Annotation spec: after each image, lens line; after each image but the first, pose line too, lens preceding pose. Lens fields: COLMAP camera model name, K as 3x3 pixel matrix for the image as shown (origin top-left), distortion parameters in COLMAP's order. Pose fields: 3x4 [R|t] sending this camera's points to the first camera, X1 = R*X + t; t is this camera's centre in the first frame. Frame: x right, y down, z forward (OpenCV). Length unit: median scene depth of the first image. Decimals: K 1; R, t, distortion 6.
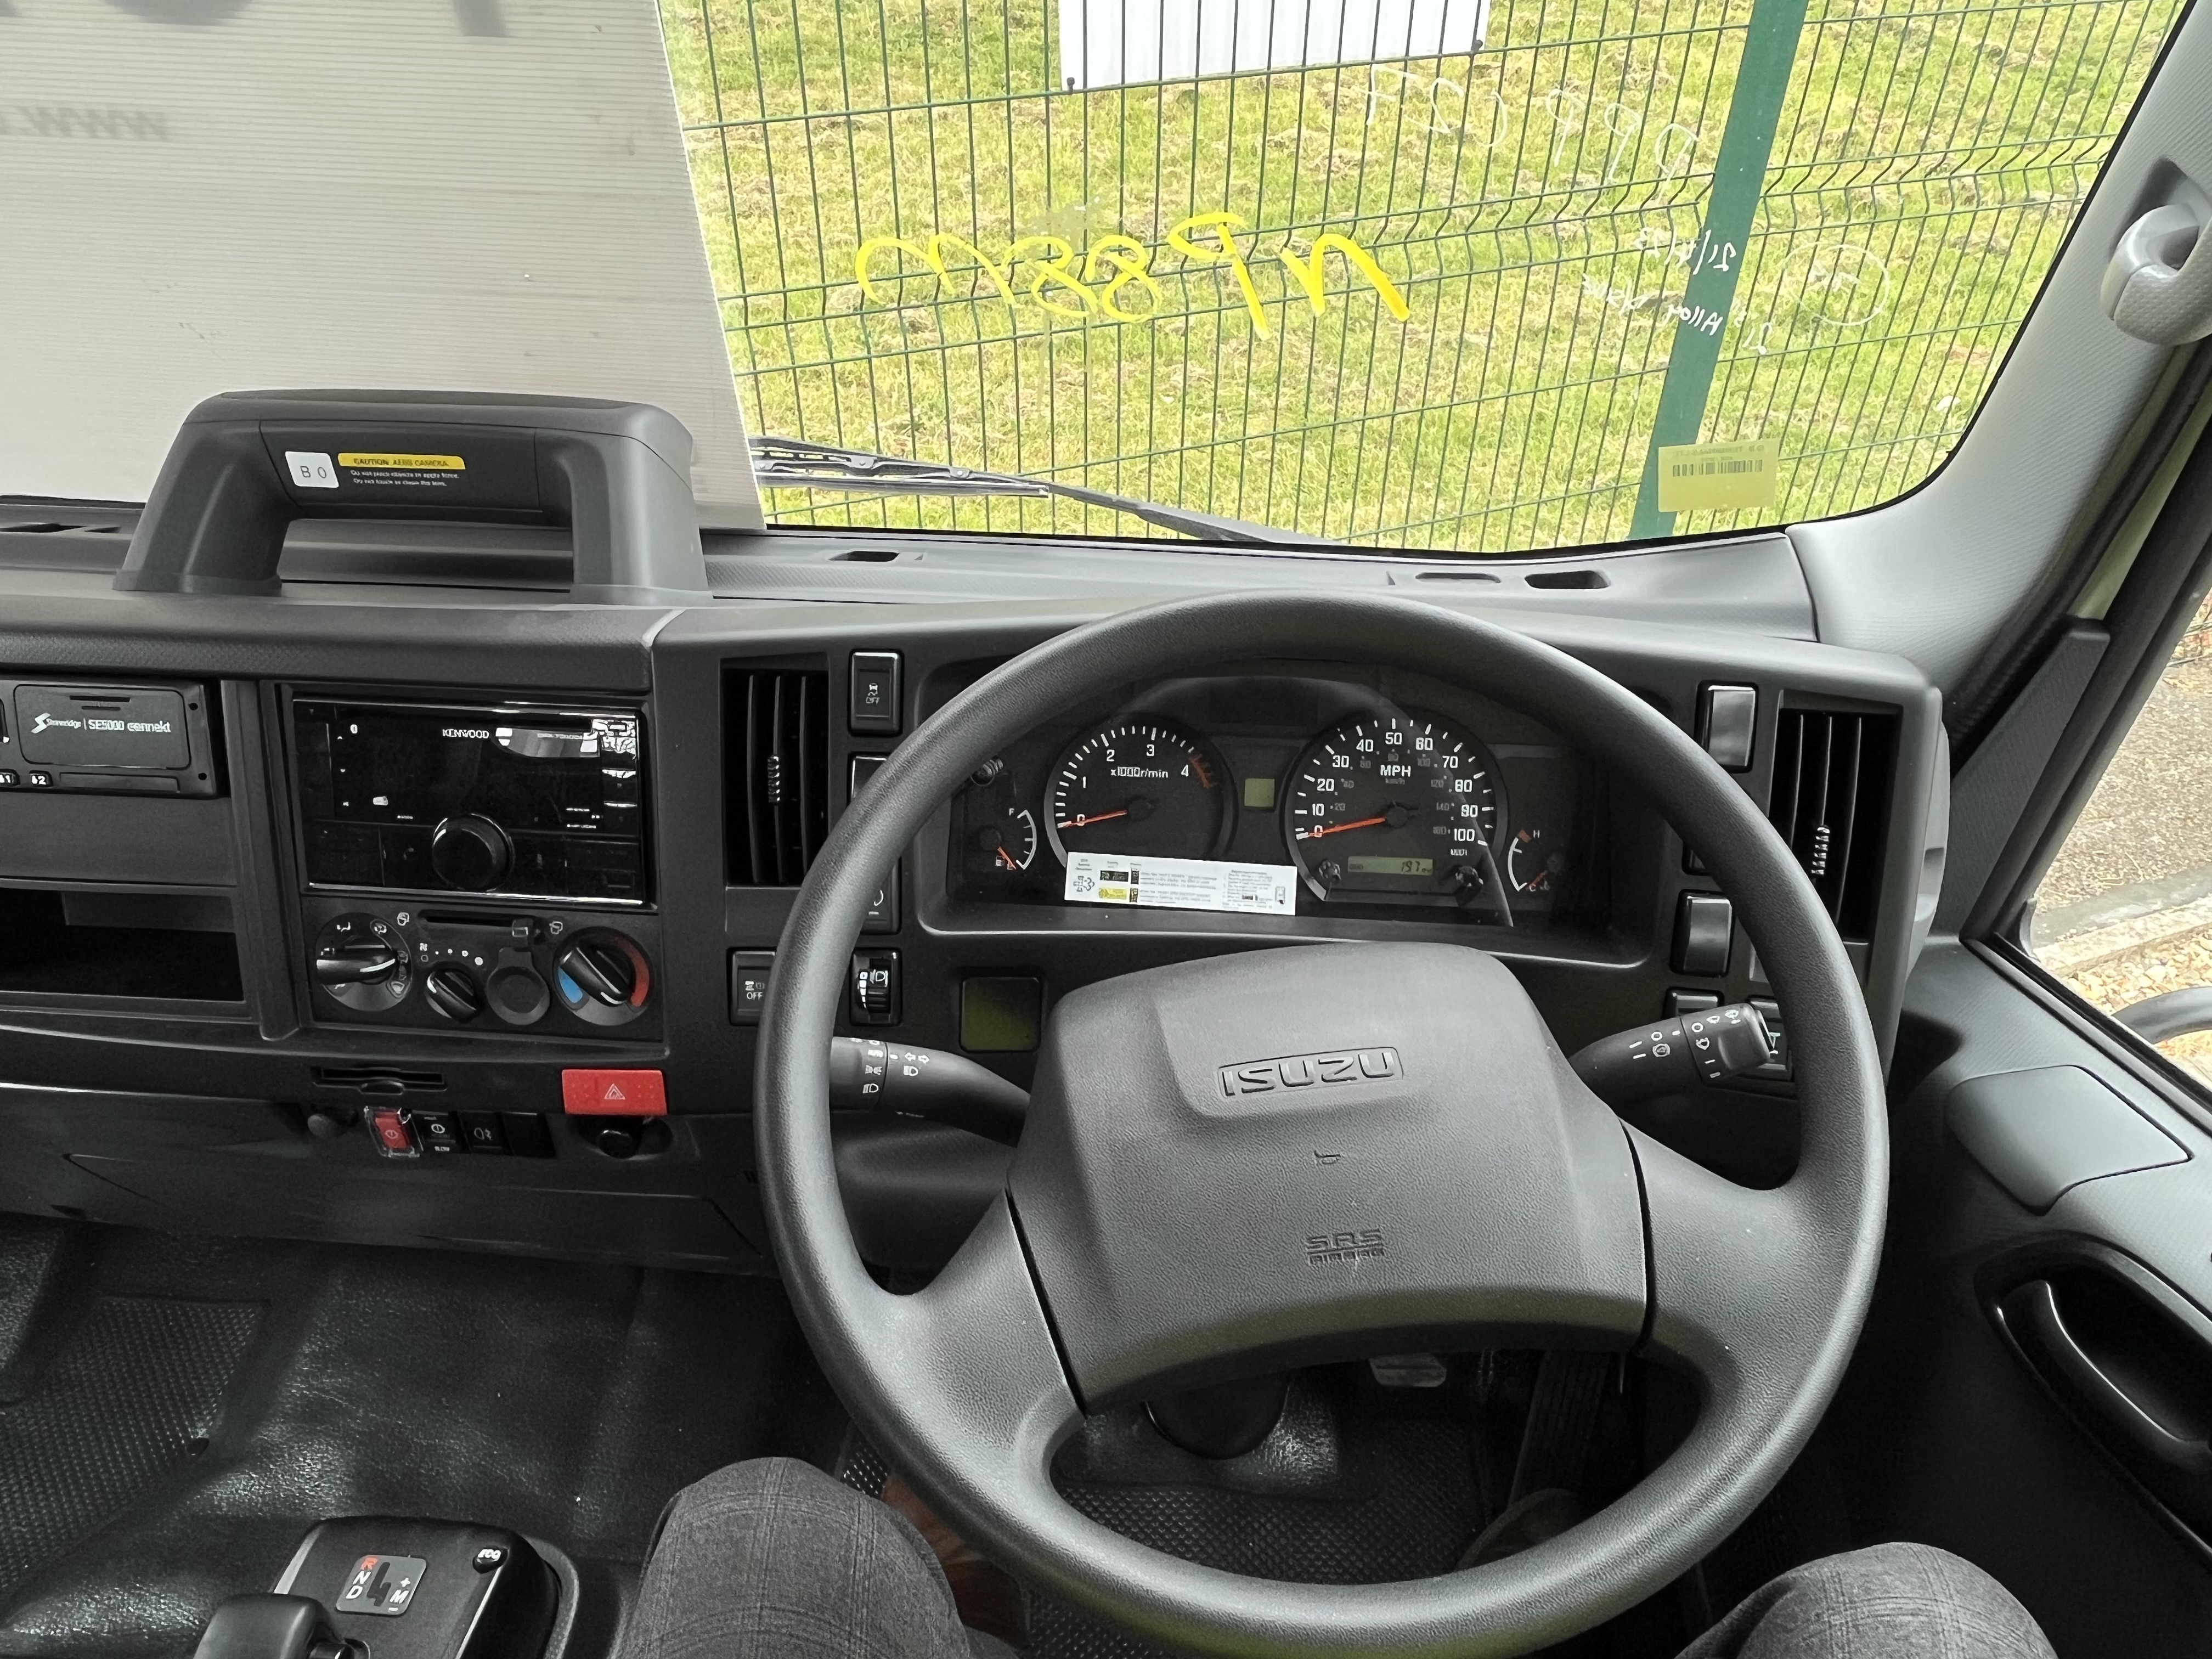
lens RADIAL K [[1543.6, 0, 1106.0], [0, 1543.6, 829.5], [0, 0, 1]] dist [0.002927, -0.010910]
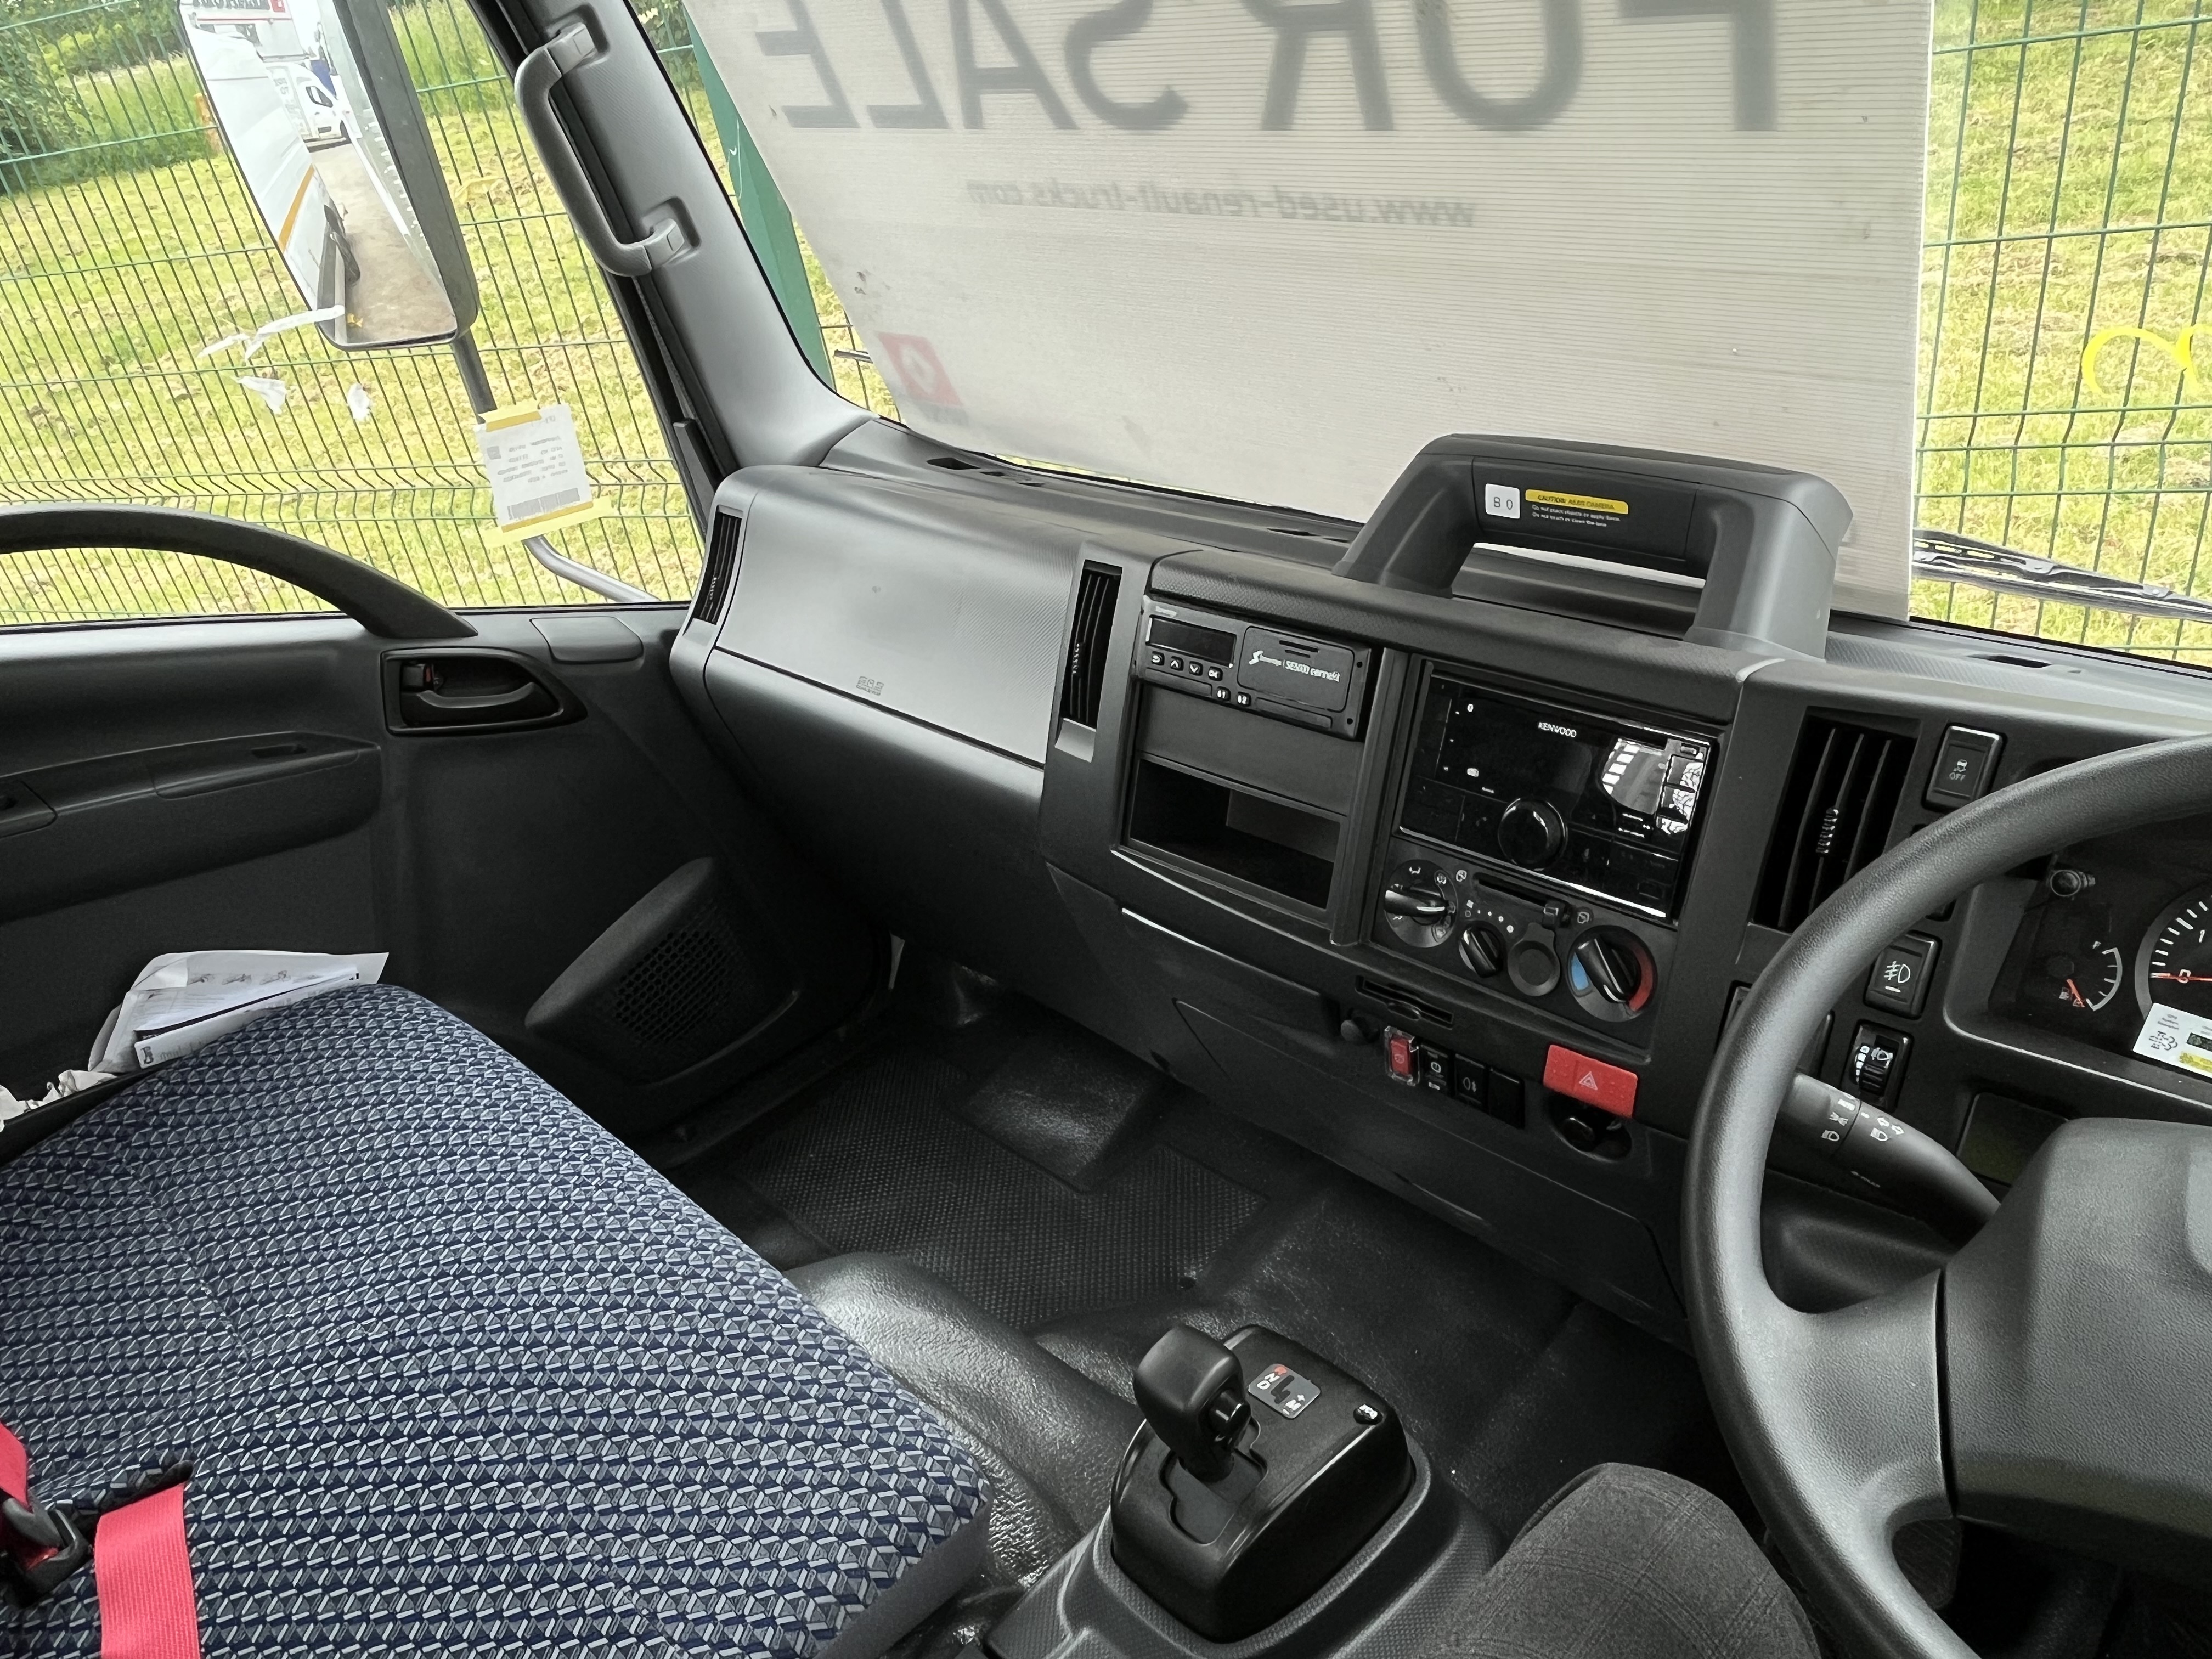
lens RADIAL K [[1543.6, 0, 1106.0], [0, 1543.6, 829.5], [0, 0, 1]] dist [0.002927, -0.010910]
pose [[0.745202, 0.234780, -0.624141, 0.059416], [-0.279884, 0.959659, 0.026818, 0.067620], [0.605259, 0.154702, 0.780851, -0.068595]]
